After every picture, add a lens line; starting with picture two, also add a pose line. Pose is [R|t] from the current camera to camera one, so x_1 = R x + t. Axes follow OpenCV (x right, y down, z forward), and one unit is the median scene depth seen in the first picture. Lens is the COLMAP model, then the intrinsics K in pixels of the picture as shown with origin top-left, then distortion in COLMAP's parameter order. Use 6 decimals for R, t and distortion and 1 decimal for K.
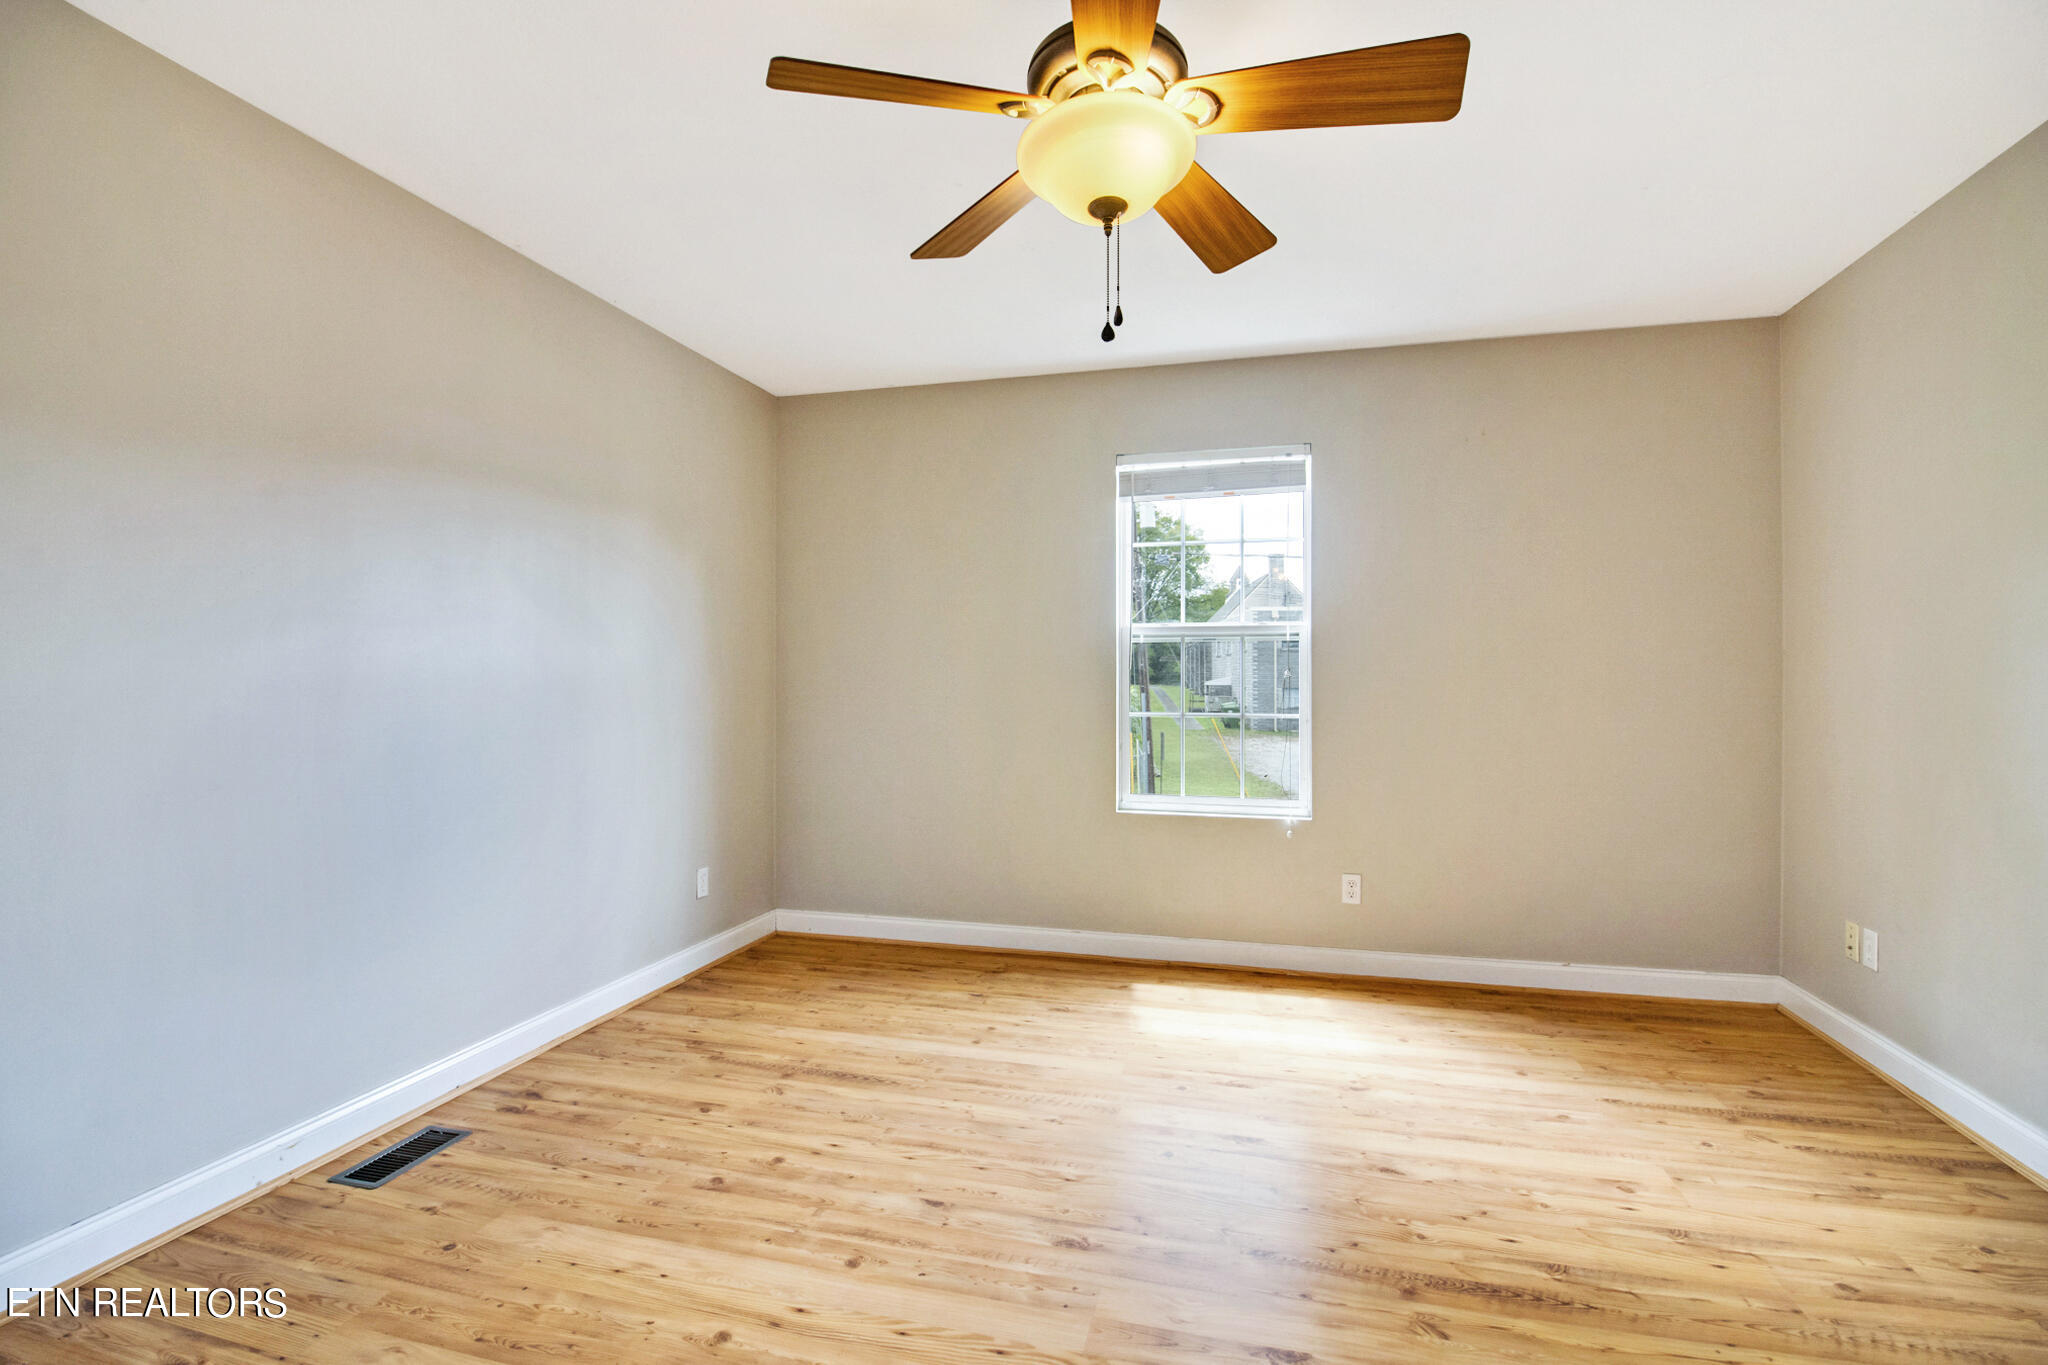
lens RADIAL K [[948.5, 0, 1044.6], [0, 948.5, 681.7], [0, 0, 1]] dist [-0.005174, -0.008107]
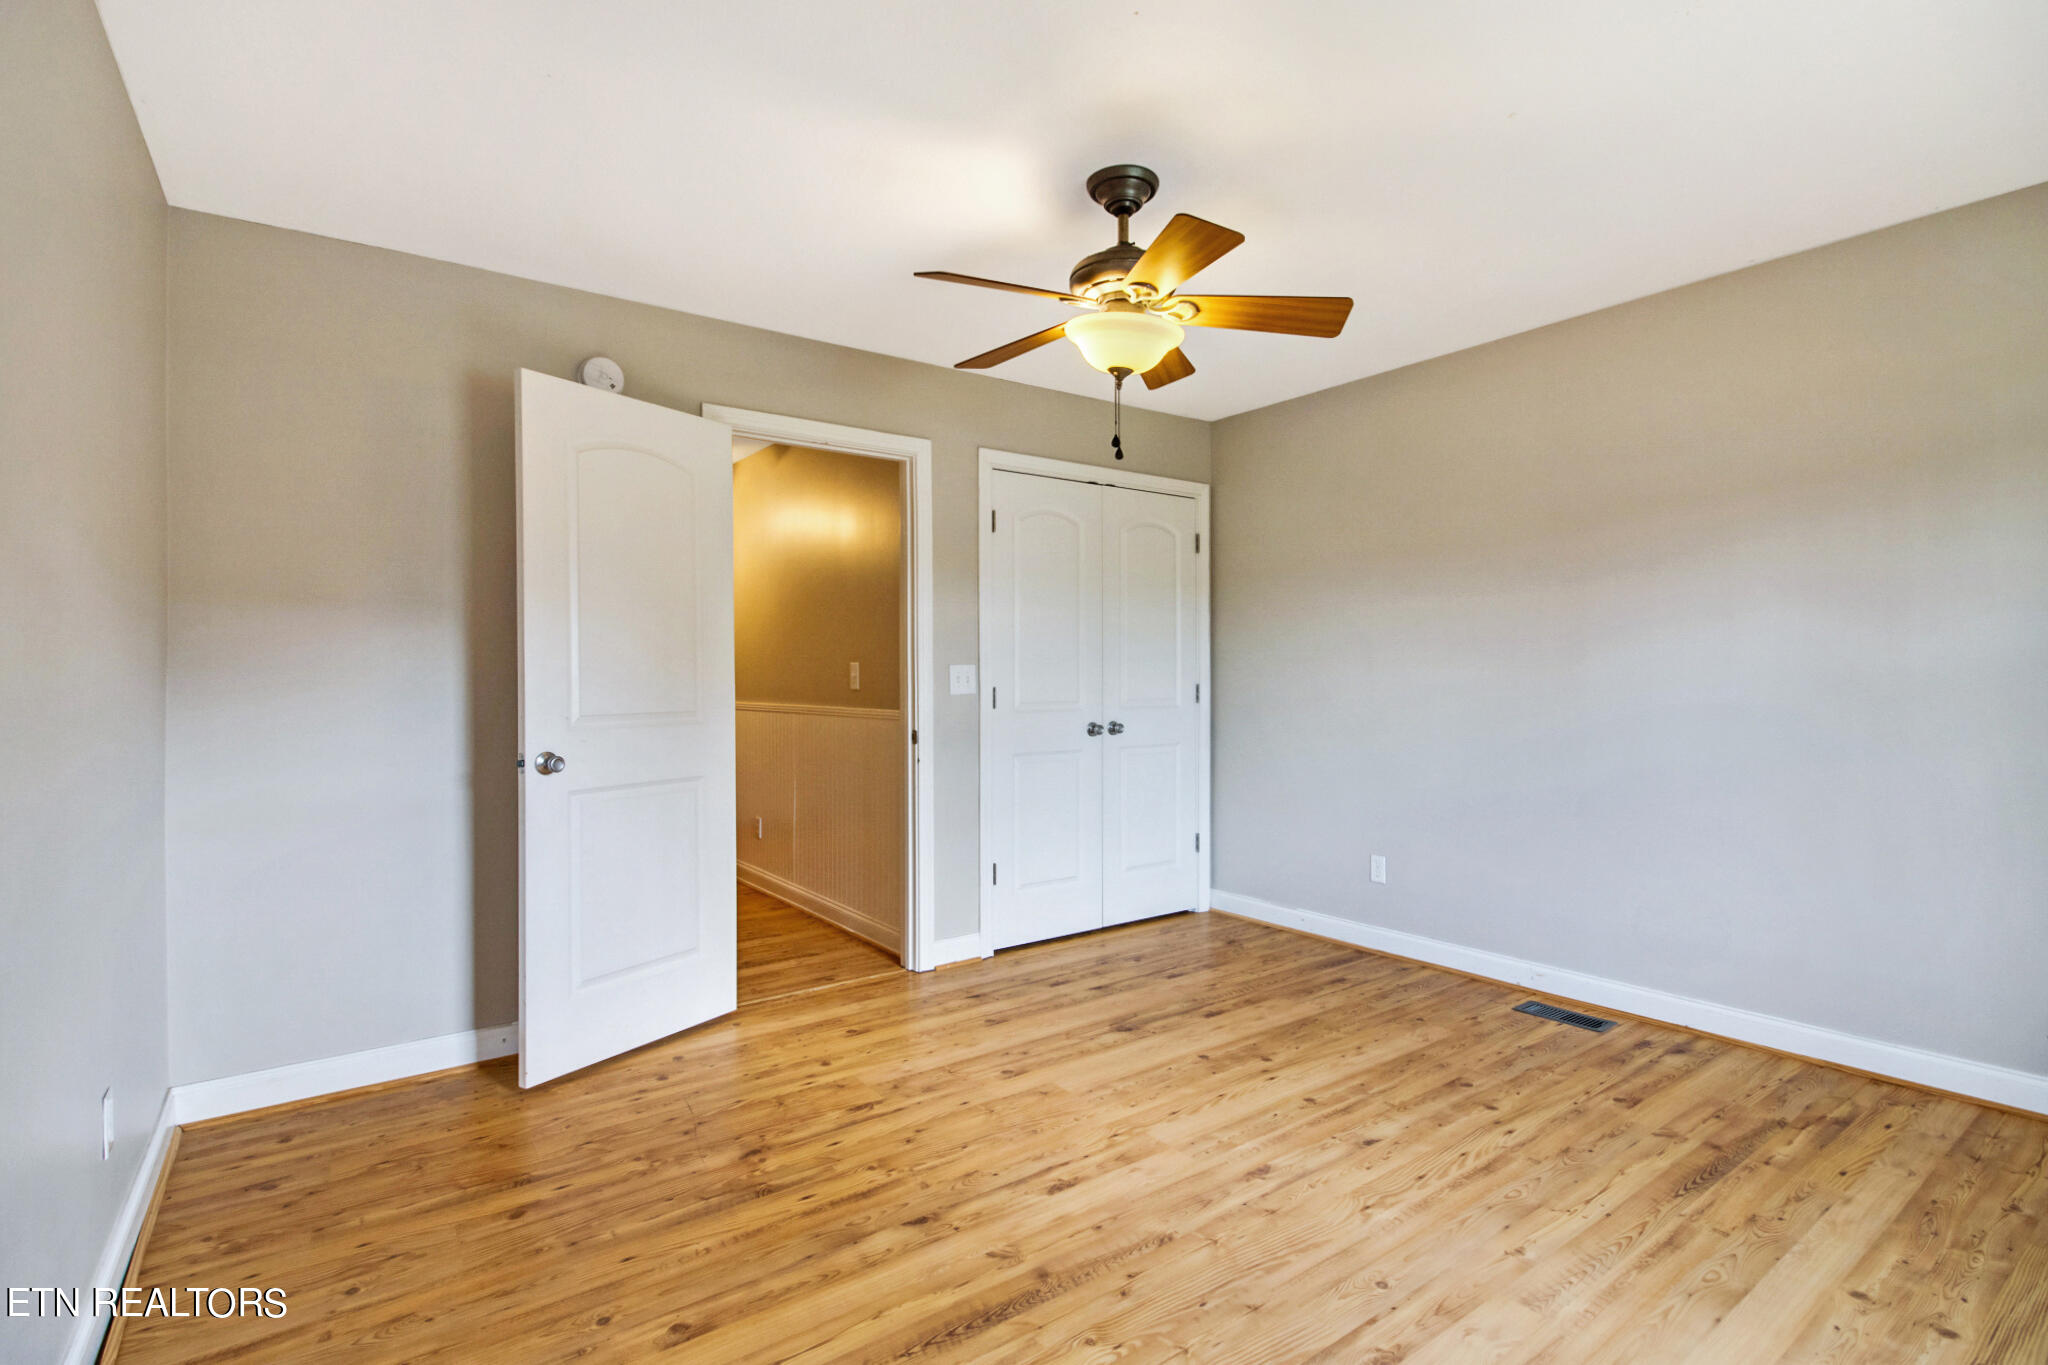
lens RADIAL K [[948.5, 0, 1023.4], [0, 948.5, 687.1], [0, 0, 1]] dist [-0.005174, -0.008107]
pose [[-0.639961, 0.006801, -0.768377, 0.937387], [0.002201, 0.999973, 0.007018, -0.004241], [0.768404, 0.002801, -0.639959, 1.293117]]
